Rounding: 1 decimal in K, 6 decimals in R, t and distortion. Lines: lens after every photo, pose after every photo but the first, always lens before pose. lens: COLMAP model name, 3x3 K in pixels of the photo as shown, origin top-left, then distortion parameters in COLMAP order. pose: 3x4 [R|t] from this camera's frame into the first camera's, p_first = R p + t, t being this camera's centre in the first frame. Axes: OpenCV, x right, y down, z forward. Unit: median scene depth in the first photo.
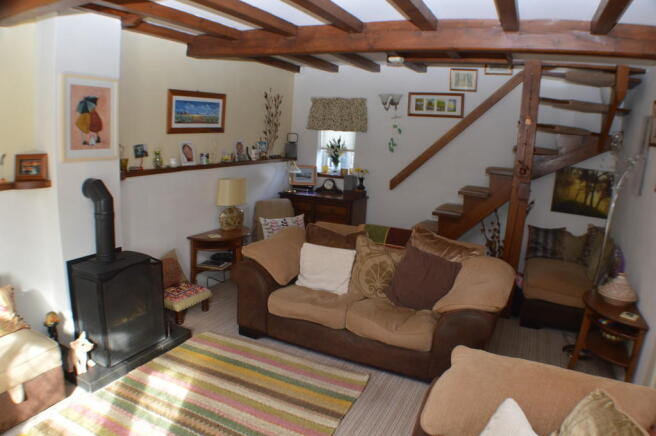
lens RADIAL K [[442.2, 0, 328.0], [0, 442.2, 218.0], [0, 0, 1]] dist [-0.210995, 0.056243]
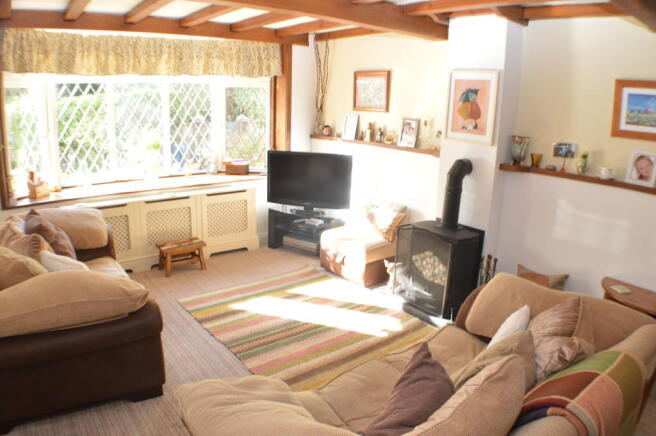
lens RADIAL K [[442.2, 0, 328.0], [0, 442.2, 218.0], [0, 0, 1]] dist [-0.210995, 0.056243]
pose [[-0.436063, 0.164315, -0.884788, 0.687138], [-0.231926, 0.929457, 0.286914, -0.194197], [0.869517, 0.330318, -0.367193, 1.138087]]
